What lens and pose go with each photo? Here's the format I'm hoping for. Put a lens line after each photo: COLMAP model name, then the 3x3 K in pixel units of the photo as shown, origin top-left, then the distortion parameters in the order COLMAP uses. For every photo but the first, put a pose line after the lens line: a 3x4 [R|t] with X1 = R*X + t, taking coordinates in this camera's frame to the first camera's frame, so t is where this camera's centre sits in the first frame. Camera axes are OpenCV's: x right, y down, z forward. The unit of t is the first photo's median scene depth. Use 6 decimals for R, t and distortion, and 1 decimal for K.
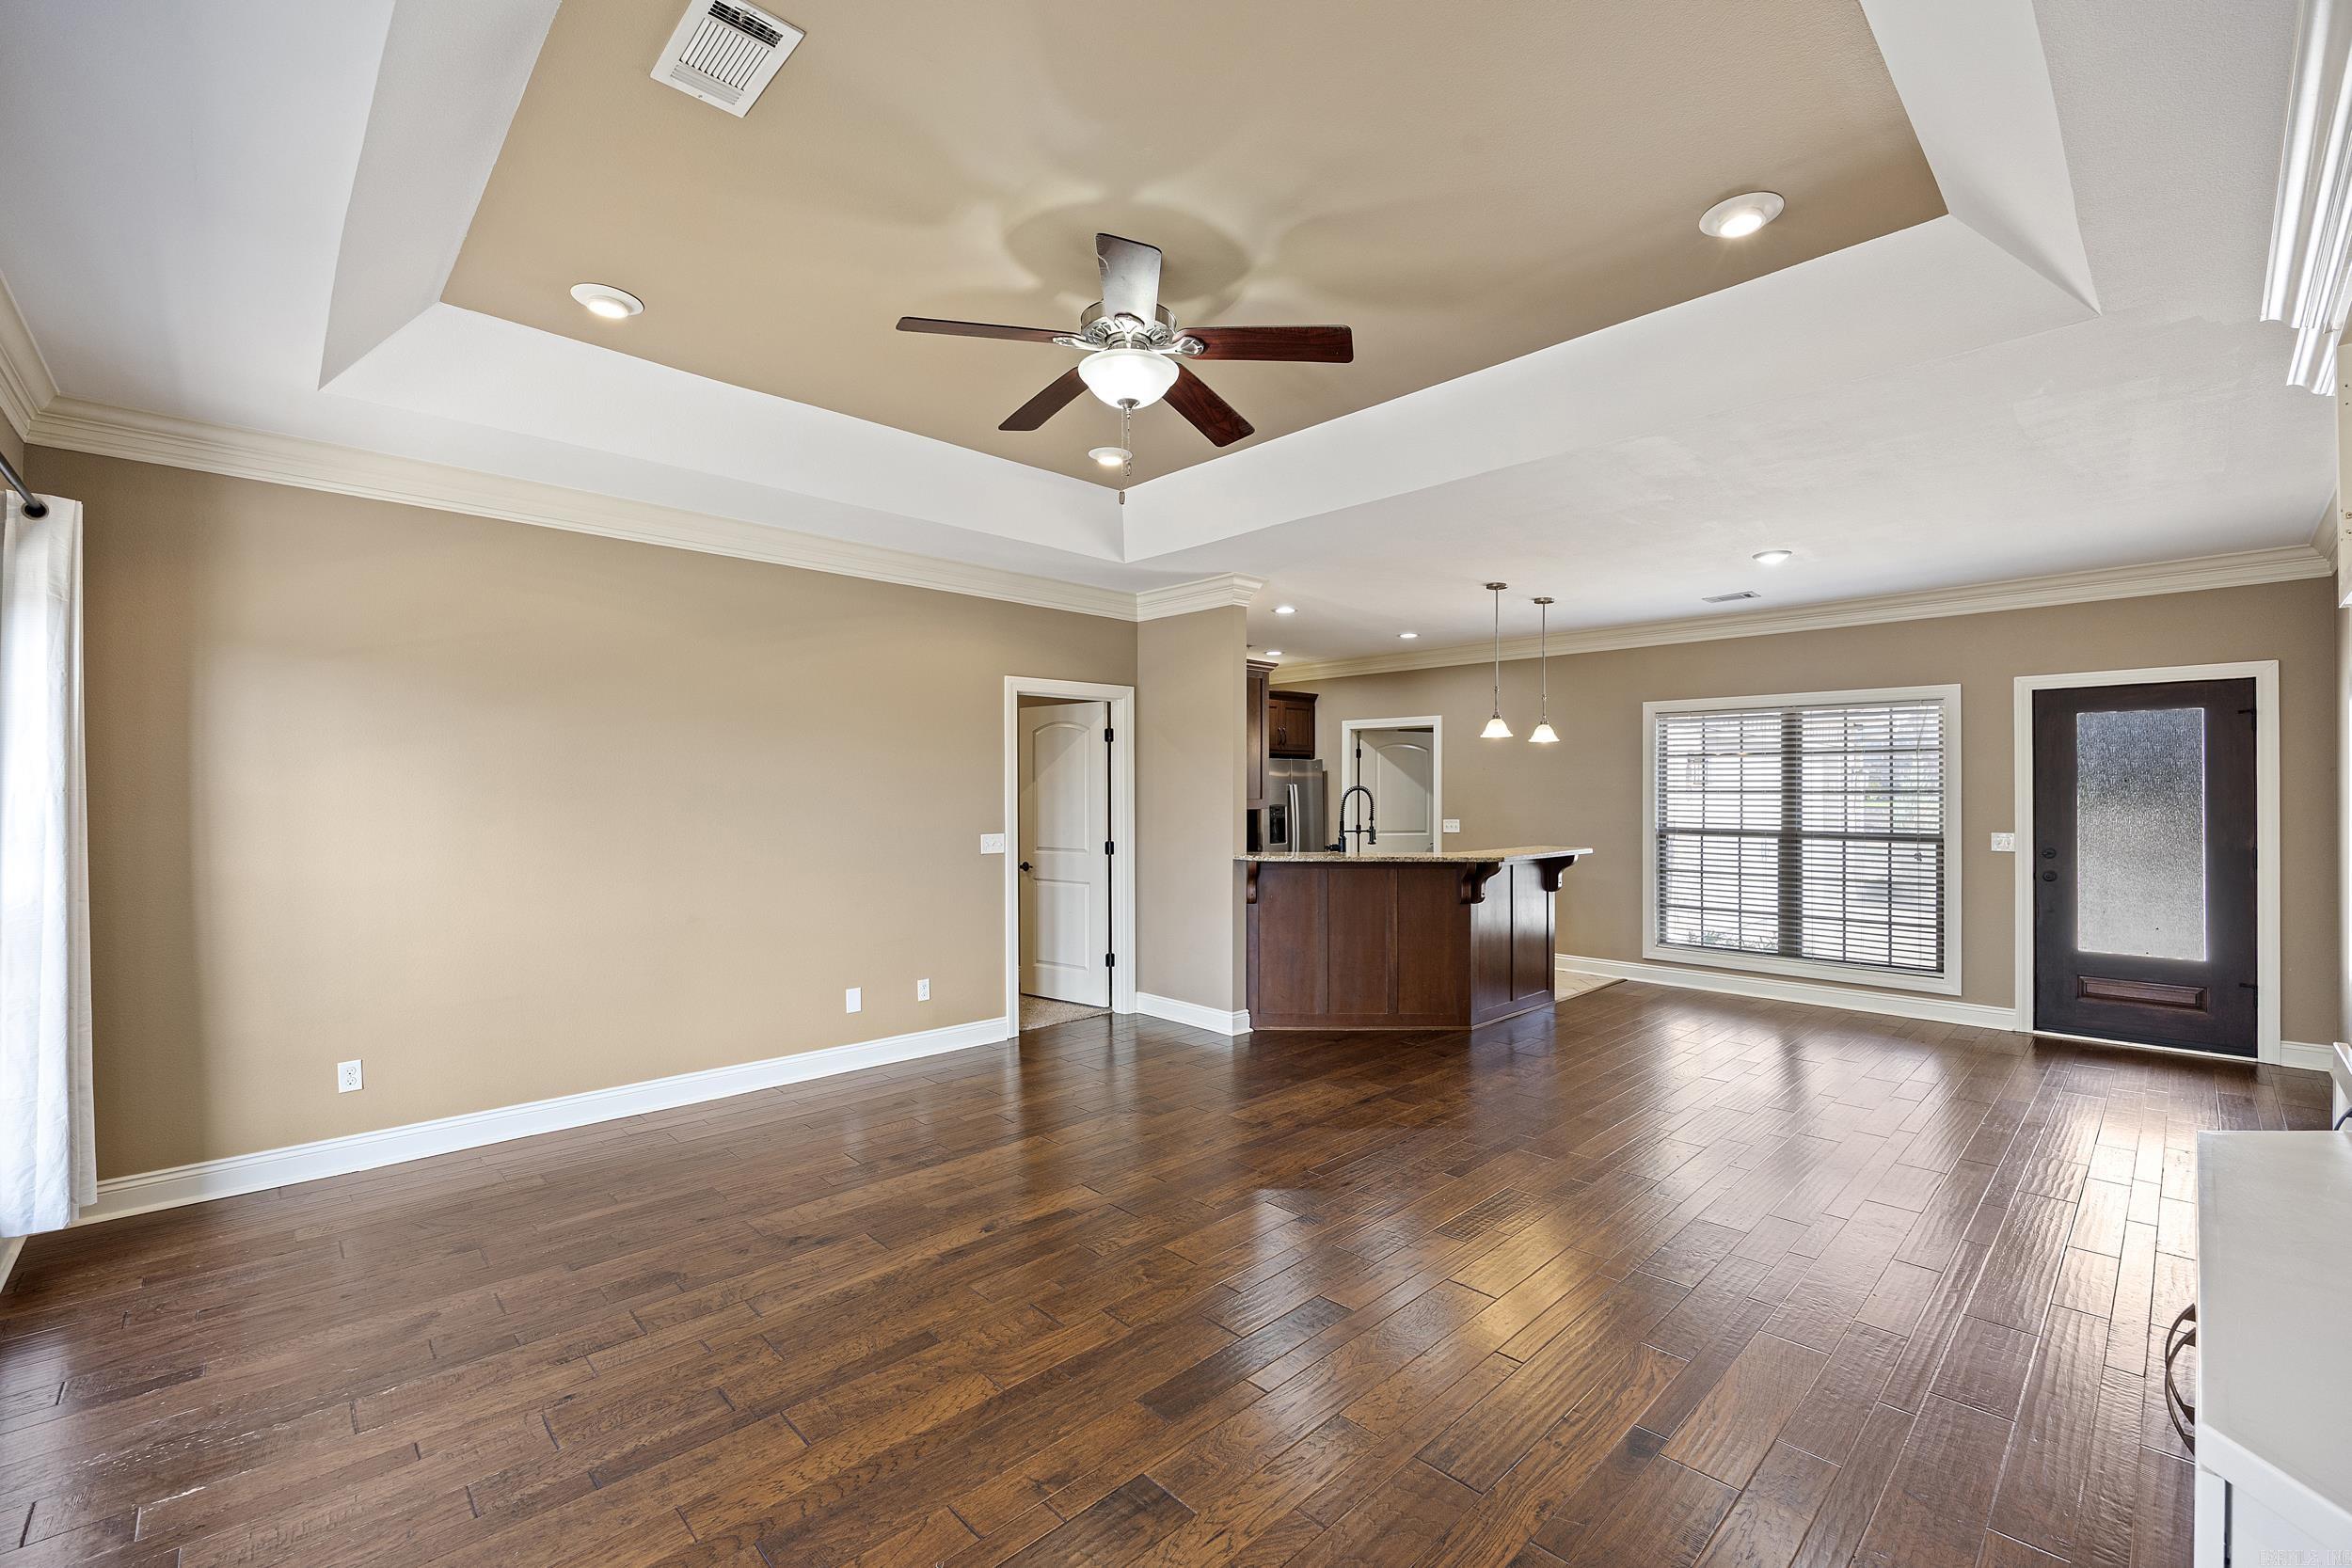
lens RADIAL K [[982.3, 0, 1211.9], [0, 982.3, 788.9], [0, 0, 1]] dist [-0.021934, -0.000034]
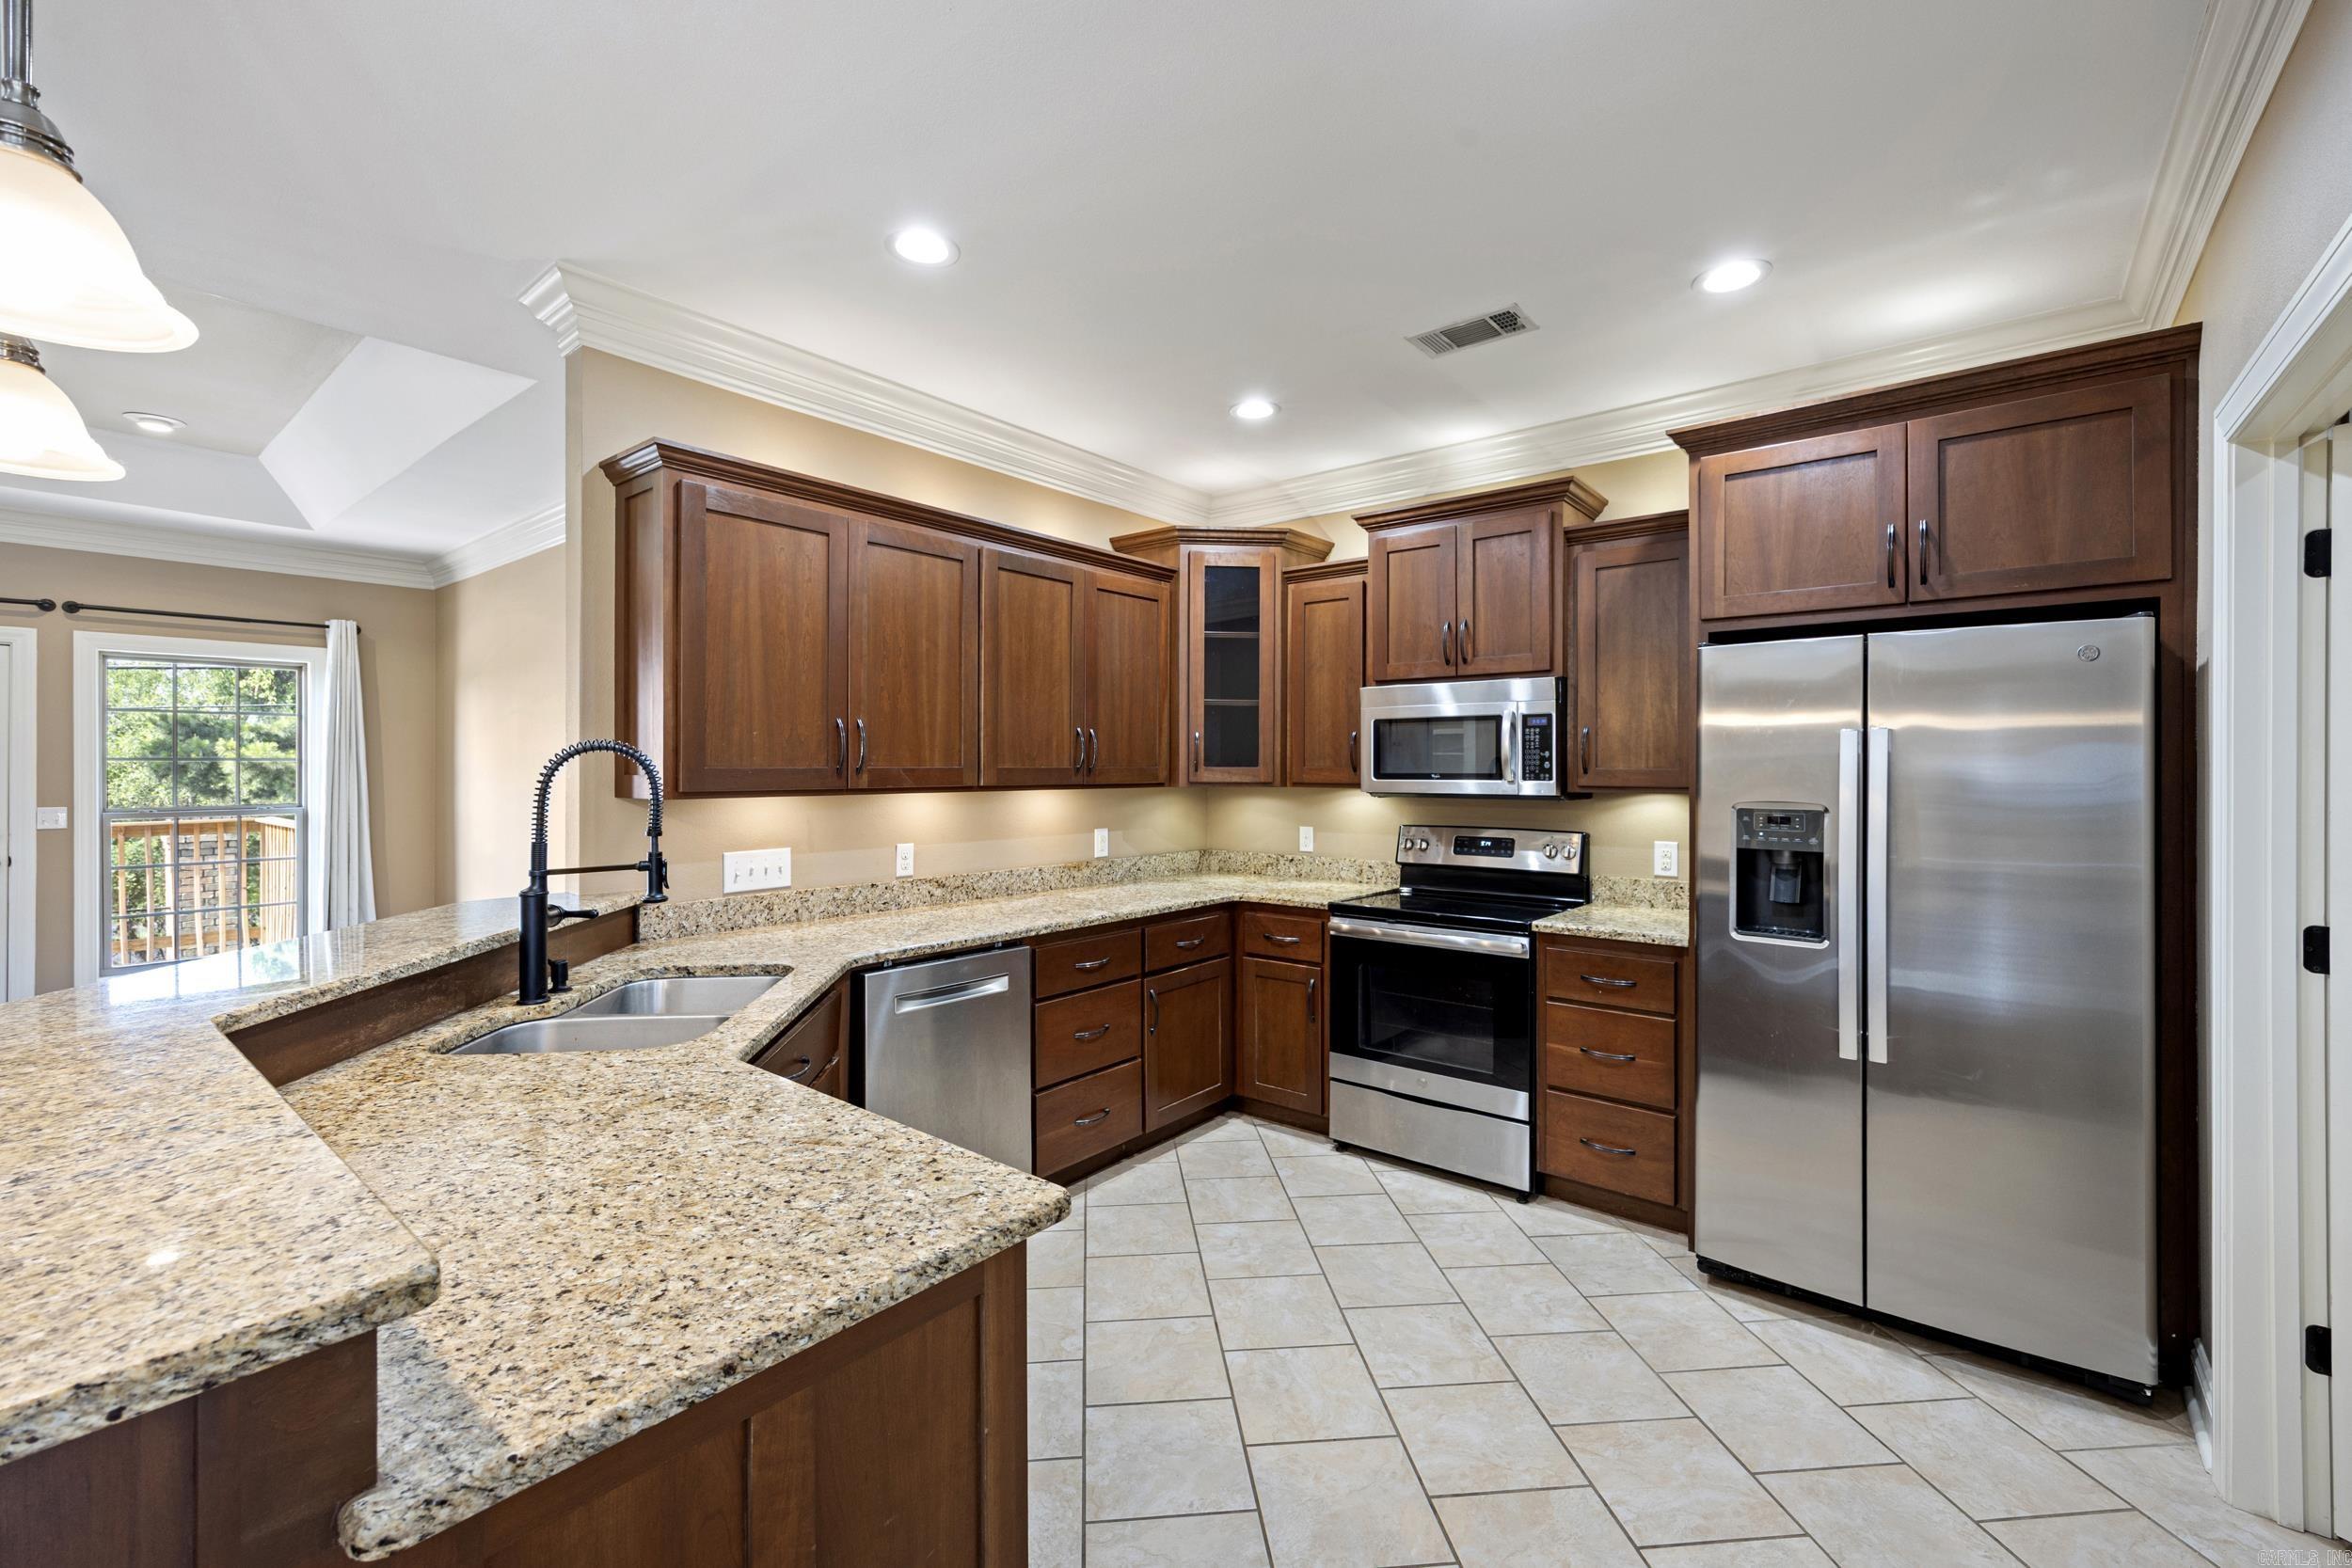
lens RADIAL K [[982.0, 0, 1195.0], [0, 982.0, 774.7], [0, 0, 1]] dist [-0.002315, 0.000219]
pose [[0.106549, 0.009231, -0.994265, 0.519422], [0.003003, 0.999949, 0.009606, 0.008286], [0.994303, -0.004009, 0.106516, 1.250844]]
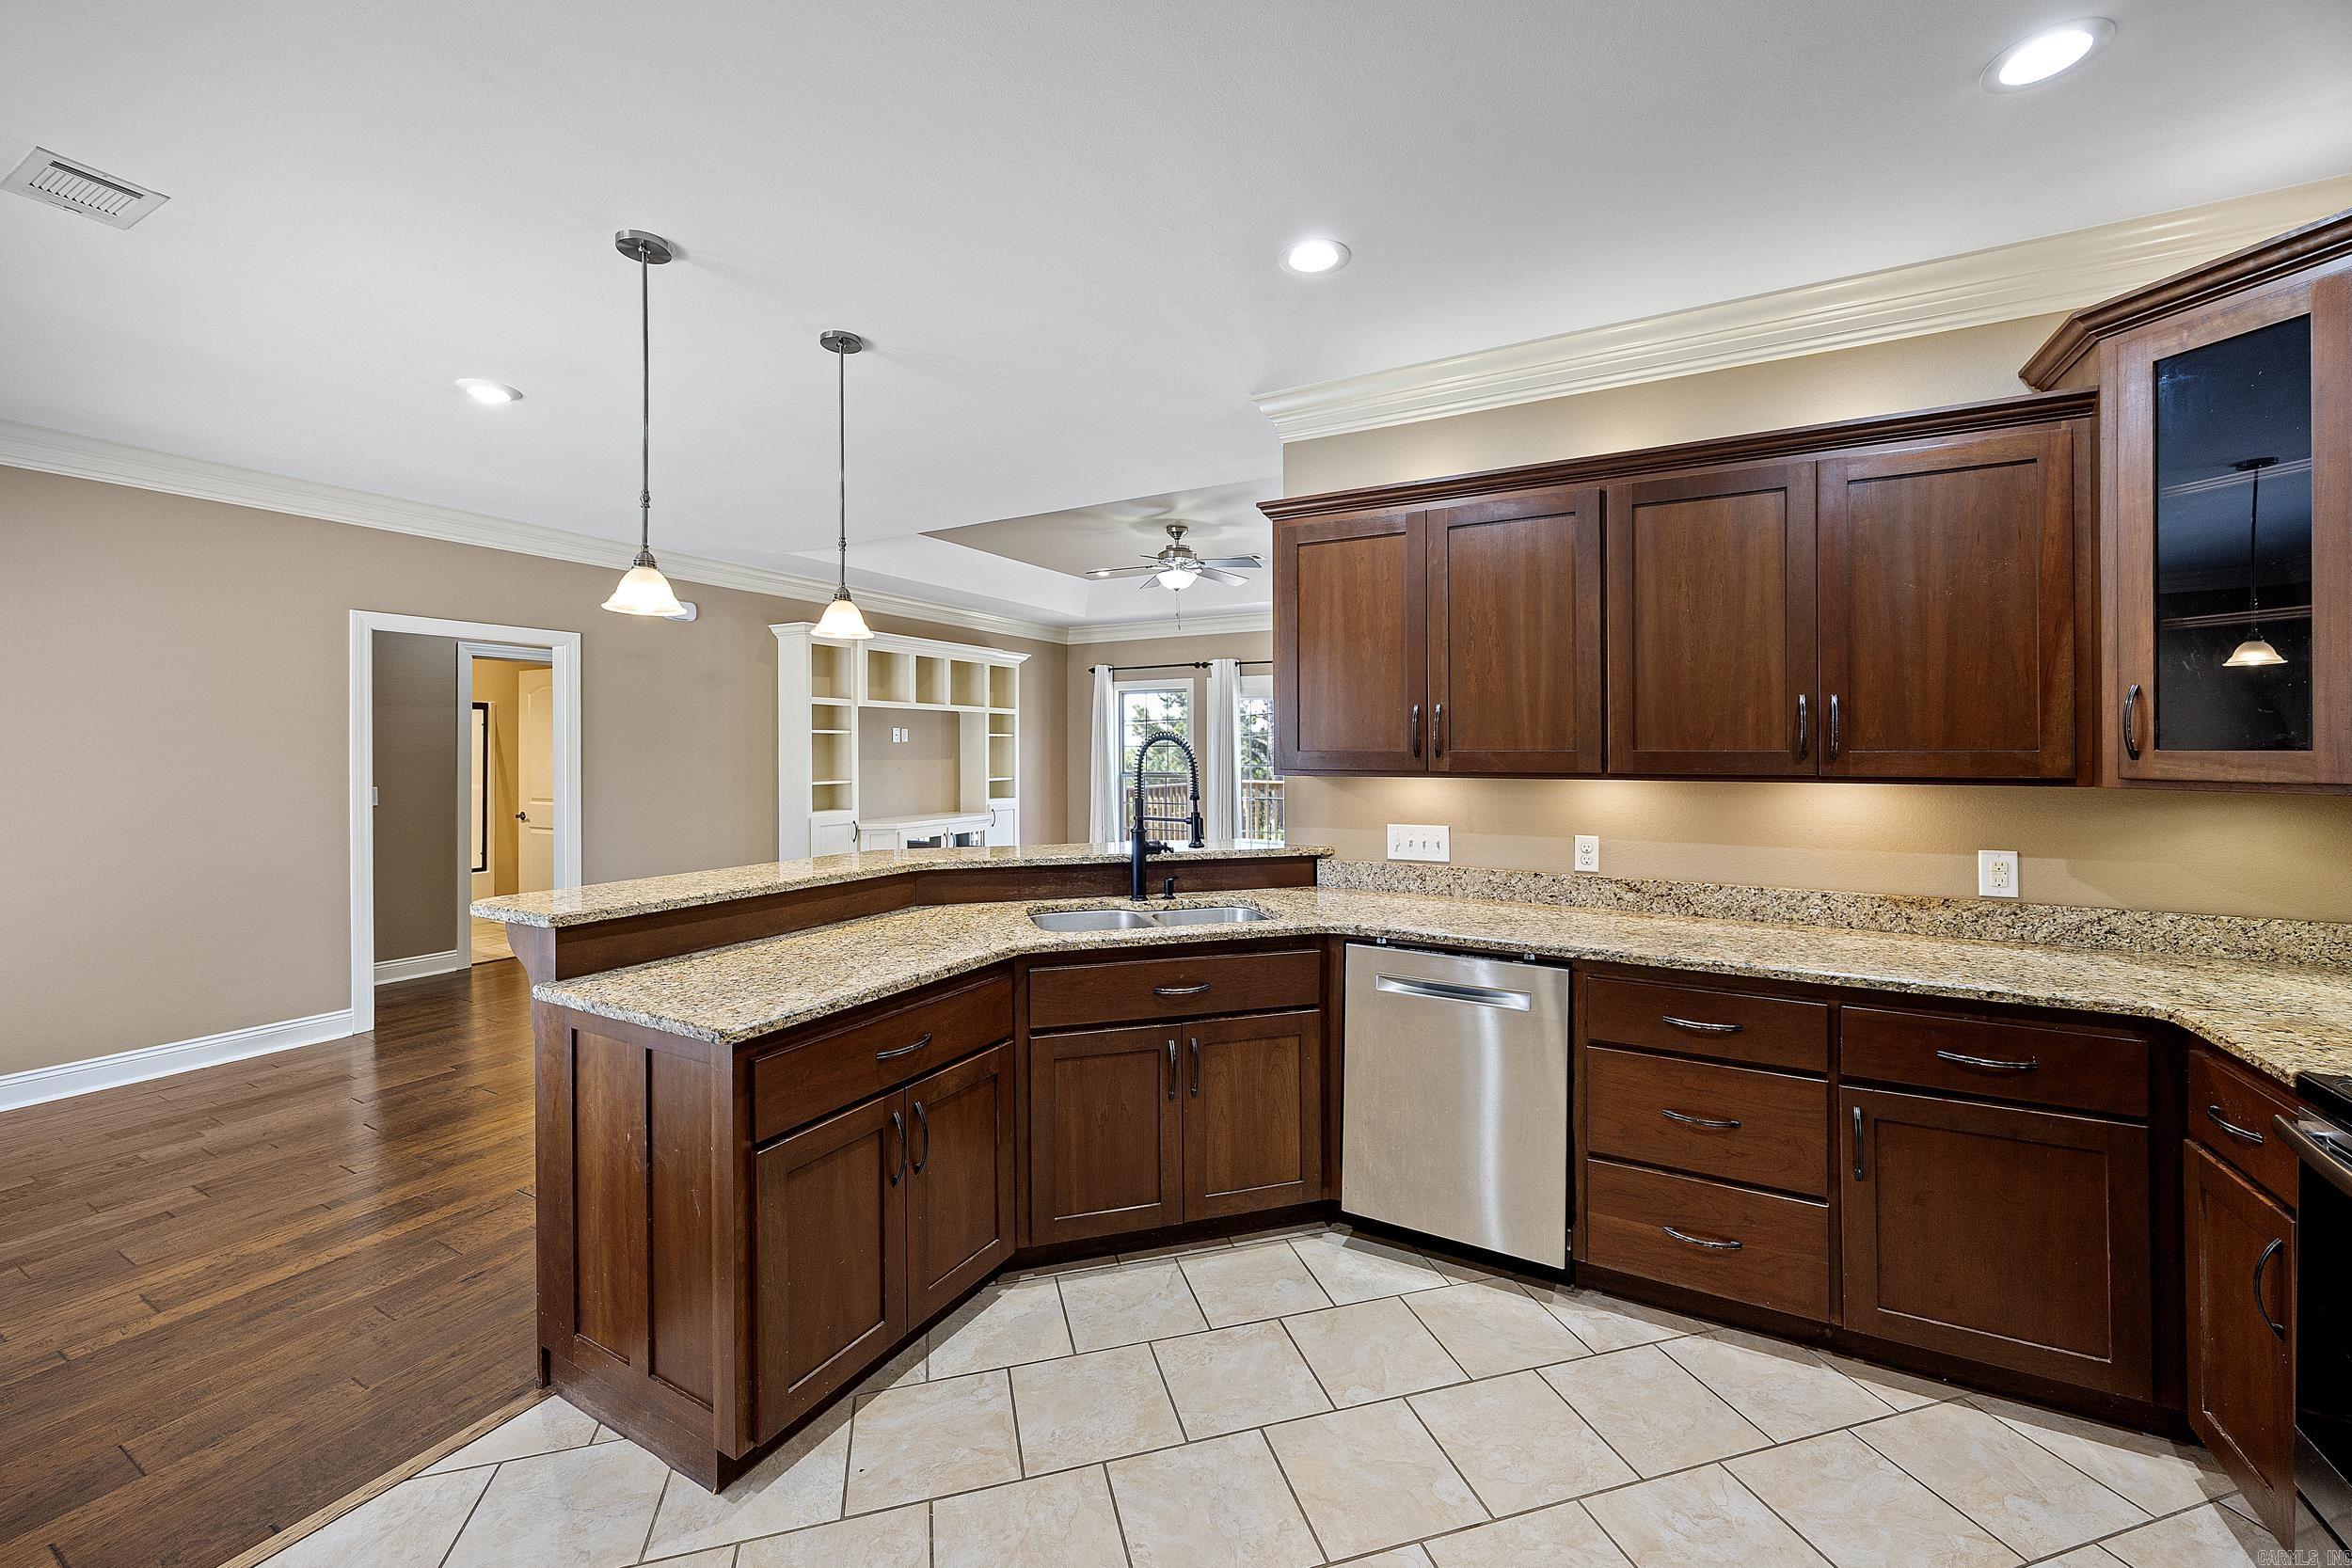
lens RADIAL K [[928.6, 0, 1184.0], [0, 928.6, 755.3], [0, 0, 1]] dist [0.001147, 0.000515]
pose [[-0.960422, 0.003573, -0.278527, 0.261246], [0.003059, 0.999993, 0.002279, 0.009511], [0.278534, 0.001337, -0.960426, 1.566563]]
